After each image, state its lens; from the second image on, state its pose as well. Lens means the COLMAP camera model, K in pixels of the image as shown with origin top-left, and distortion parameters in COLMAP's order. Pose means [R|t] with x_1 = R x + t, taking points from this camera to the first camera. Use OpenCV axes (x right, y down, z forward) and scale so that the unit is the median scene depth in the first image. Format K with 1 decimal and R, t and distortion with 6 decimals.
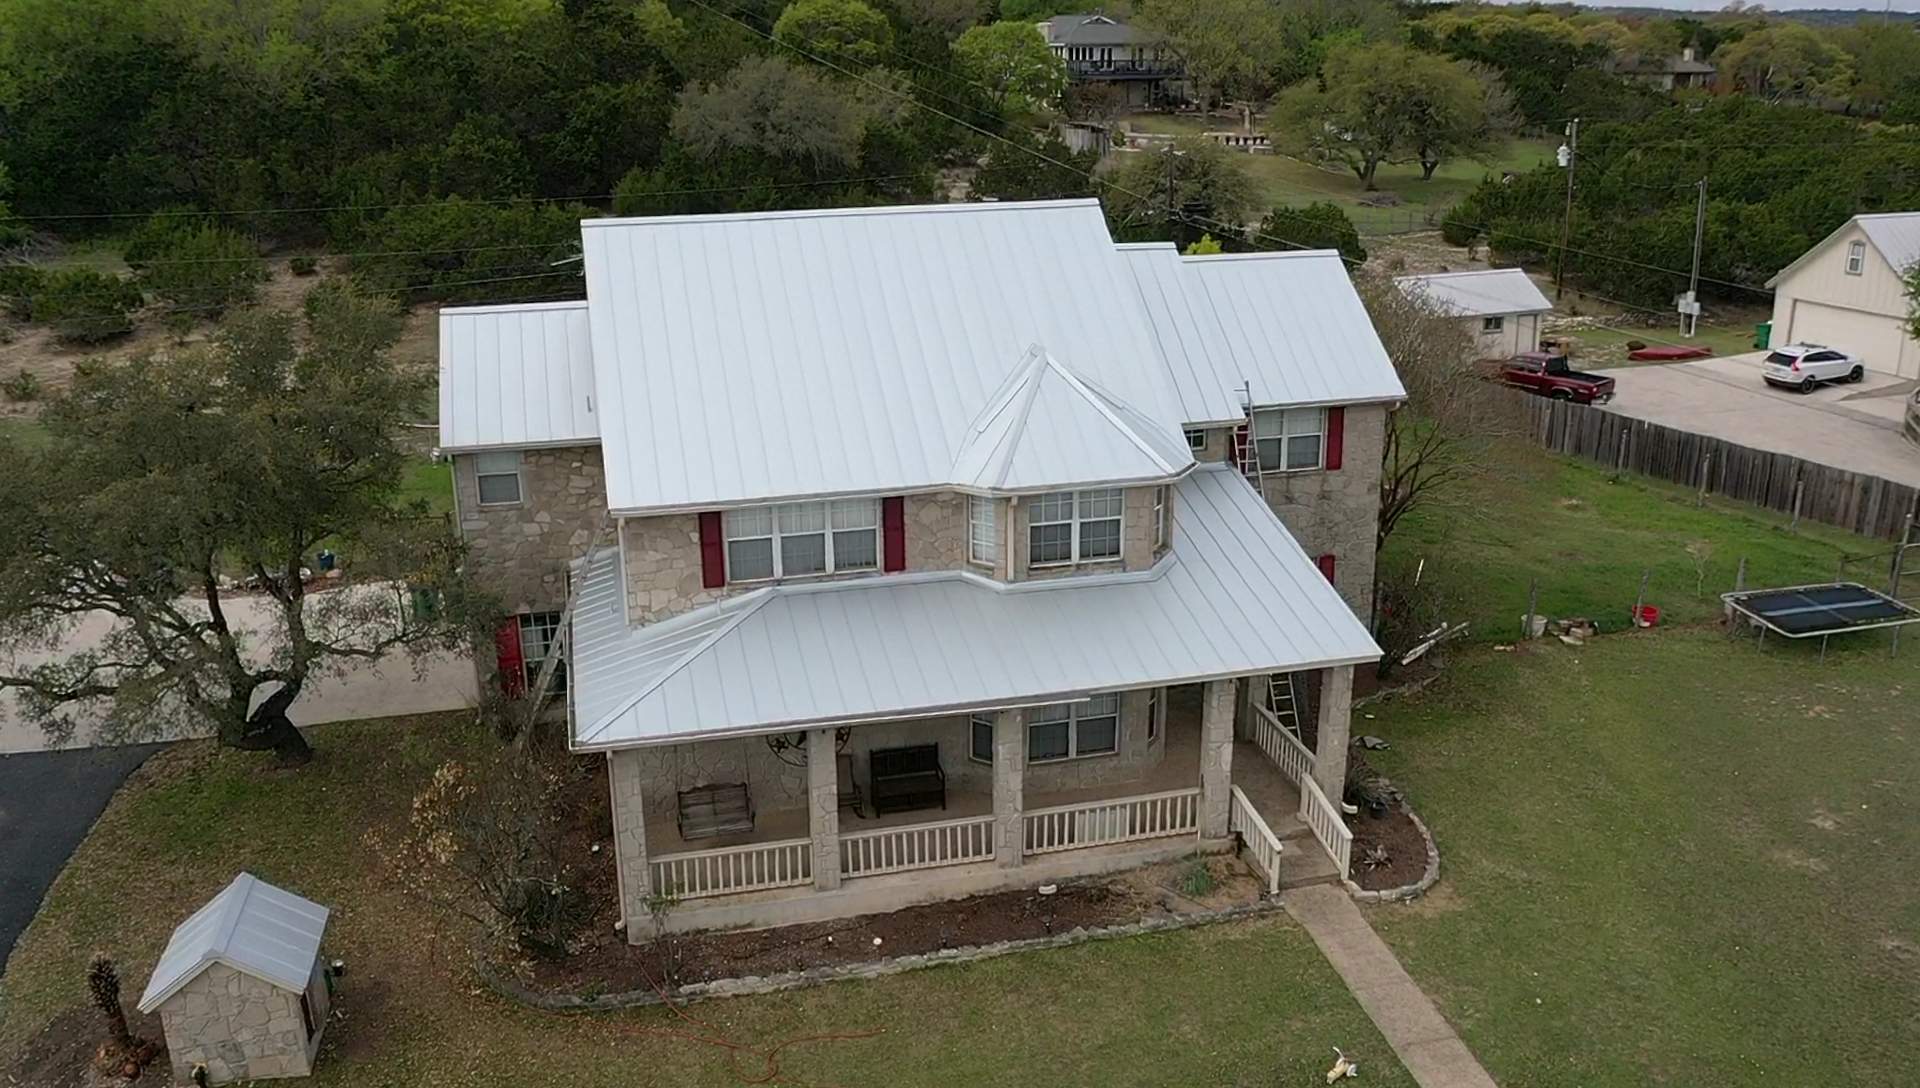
lens RADIAL K [[1538.3, 0, 962.7], [0, 1538.3, 528.2], [0, 0, 1]] dist [-0.079376, 0.029343]
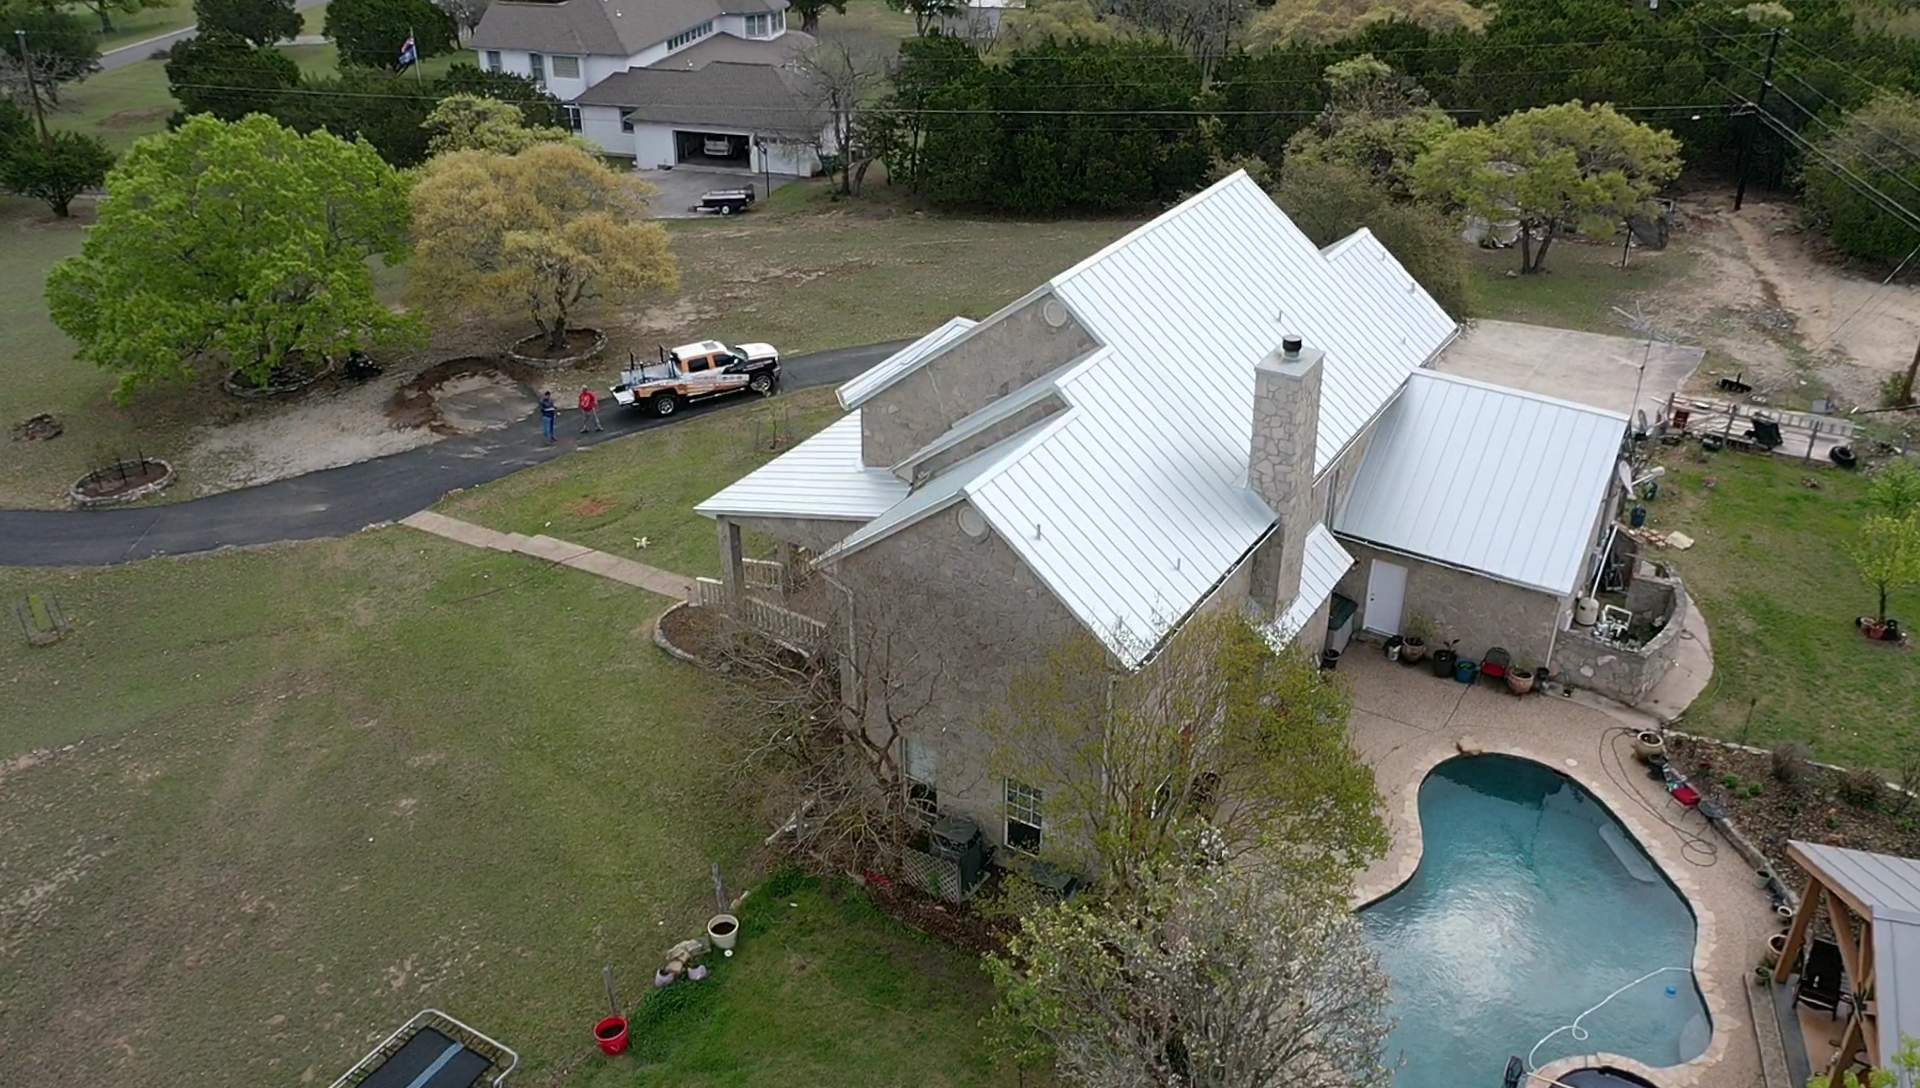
lens RADIAL K [[1538.3, 0, 957.5], [0, 1538.3, 525.4], [0, 0, 1]] dist [-0.079376, 0.029343]
pose [[-0.726954, 0.341547, -0.595721, 0.900173], [-0.198452, 0.726017, 0.658420, -0.853746], [0.657384, 0.596863, -0.460001, 1.712600]]
